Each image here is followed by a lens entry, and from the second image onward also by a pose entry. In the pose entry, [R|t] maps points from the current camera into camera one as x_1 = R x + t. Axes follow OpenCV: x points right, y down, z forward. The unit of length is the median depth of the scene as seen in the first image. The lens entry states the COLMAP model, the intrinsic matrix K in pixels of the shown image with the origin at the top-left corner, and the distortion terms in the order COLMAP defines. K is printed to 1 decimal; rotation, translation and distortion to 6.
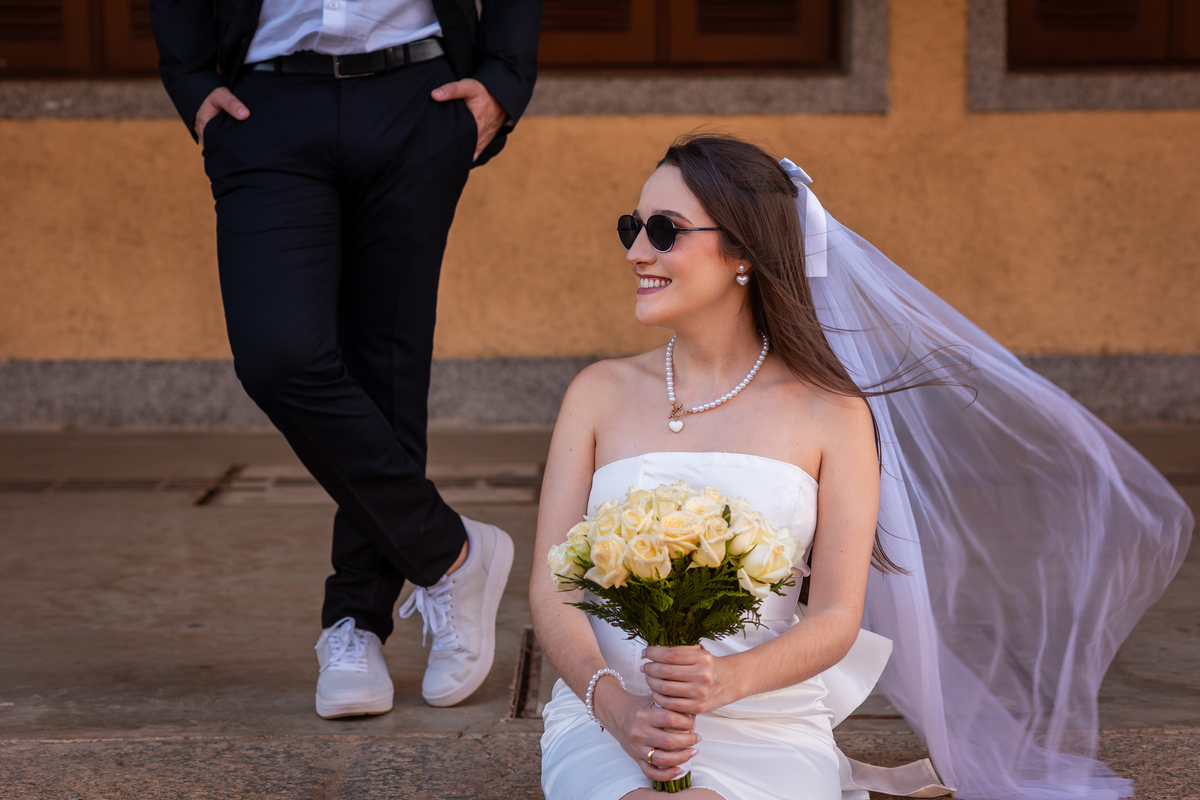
lens RADIAL K [[2913.5, 0, 595.0], [0, 2913.5, 401.3], [0, 0, 1]] dist [0.027262, 0.000000]
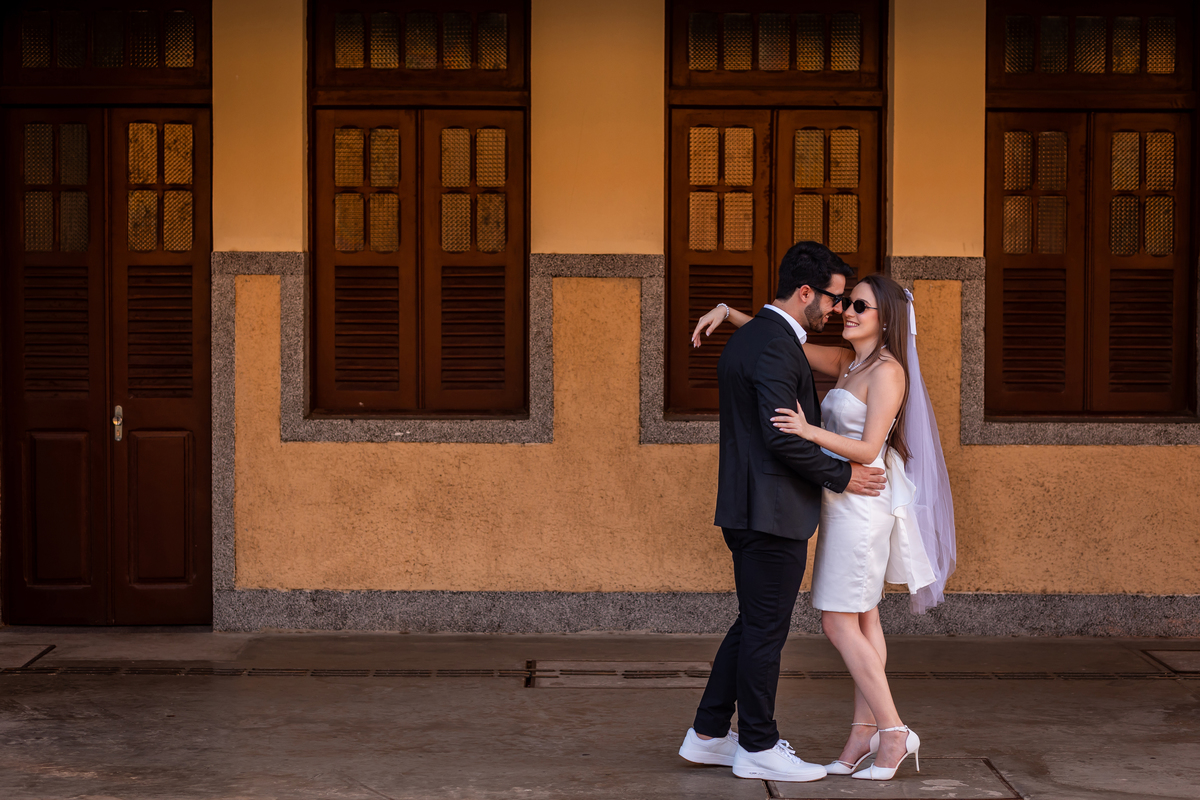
lens RADIAL K [[2913.5, 0, 604.5], [0, 2913.5, 397.2], [0, 0, 1]] dist [0.027262, 0.000000]
pose [[0.999658, 0.012167, 0.023154, -0.108698], [-0.011016, 0.998728, -0.049212, -0.043027], [-0.023723, 0.048941, 0.998520, -0.619629]]
